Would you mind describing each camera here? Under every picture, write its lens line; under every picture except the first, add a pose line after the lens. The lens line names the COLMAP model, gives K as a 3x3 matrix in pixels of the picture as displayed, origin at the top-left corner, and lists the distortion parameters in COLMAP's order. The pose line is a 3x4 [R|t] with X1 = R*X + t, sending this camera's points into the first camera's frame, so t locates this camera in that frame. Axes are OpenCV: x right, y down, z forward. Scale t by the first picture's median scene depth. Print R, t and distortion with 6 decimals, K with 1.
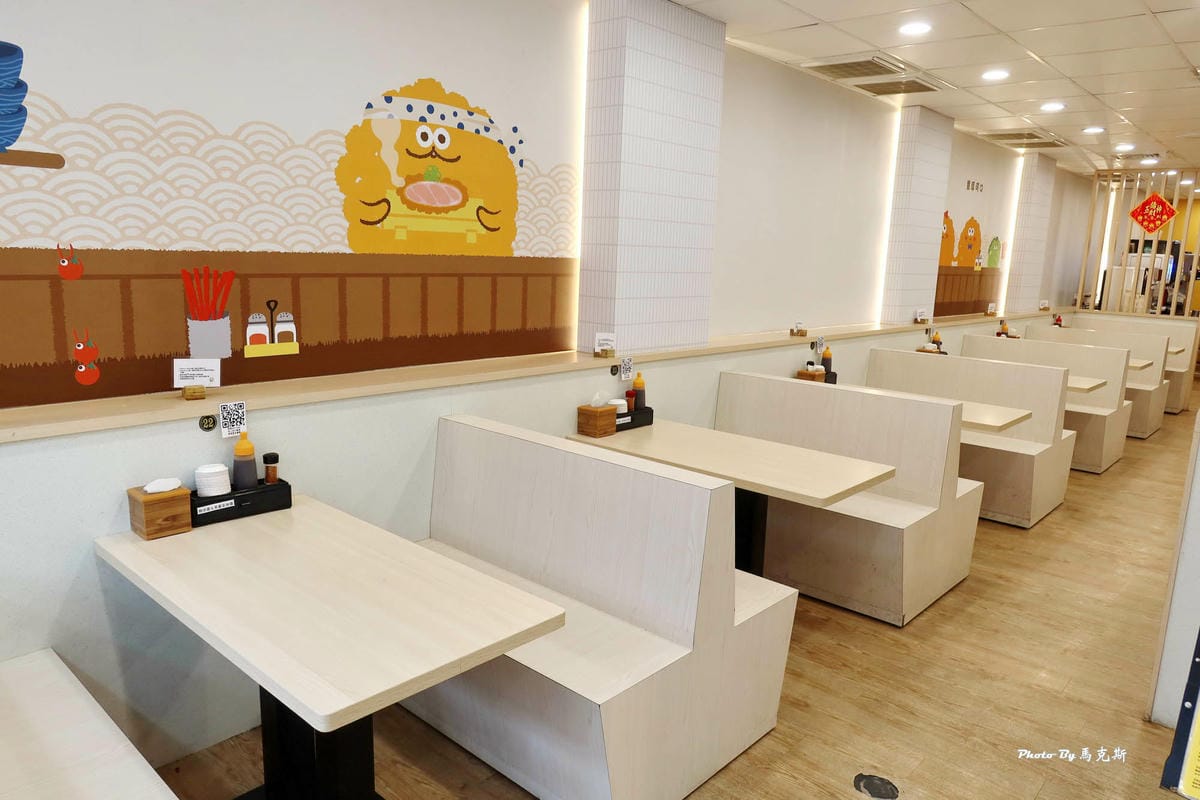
lens RADIAL K [[831.6, 0, 600.0], [0, 831.6, 400.0], [0, 0, 1]] dist [-0.005077, -0.000997]
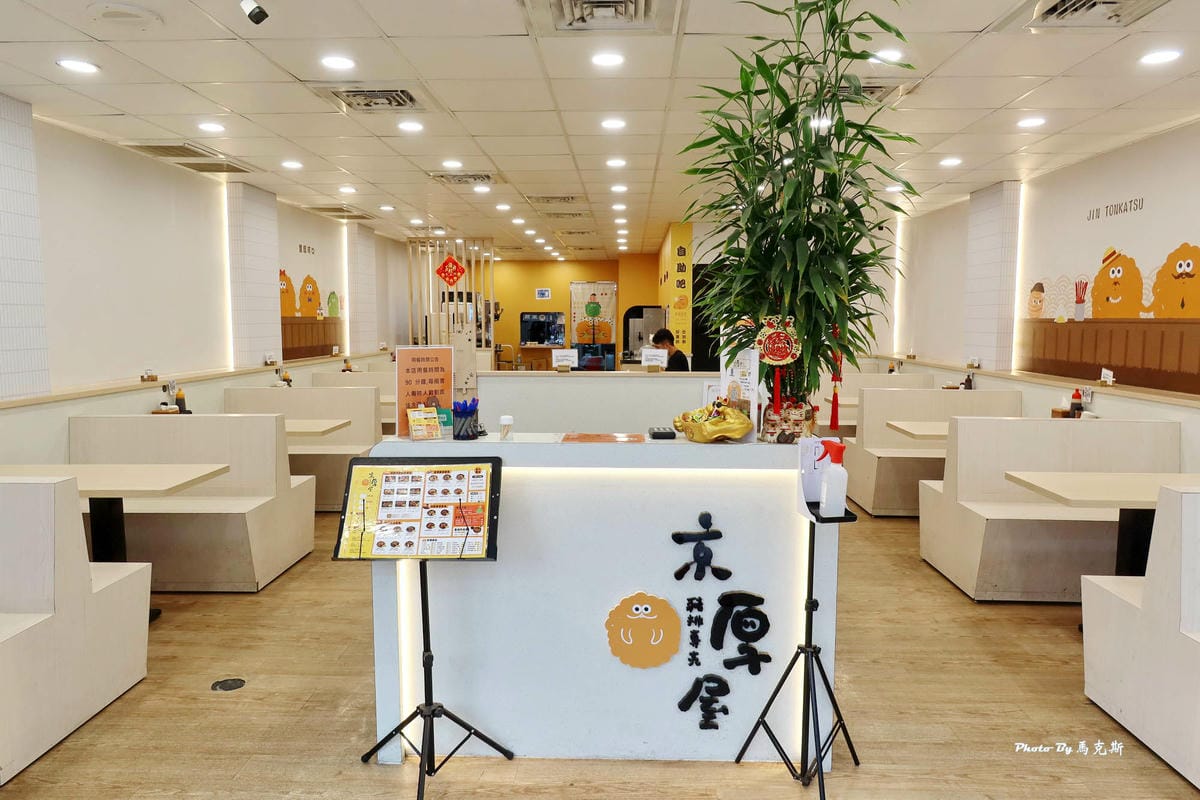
lens RADIAL K [[831.6, 0, 600.0], [0, 831.6, 400.0], [0, 0, 1]] dist [-0.005077, -0.000997]
pose [[0.764886, -0.102387, 0.635976, -0.008641], [0.146113, 0.989131, -0.016488, 0.045107], [-0.627375, 0.105536, 0.771532, -0.195701]]
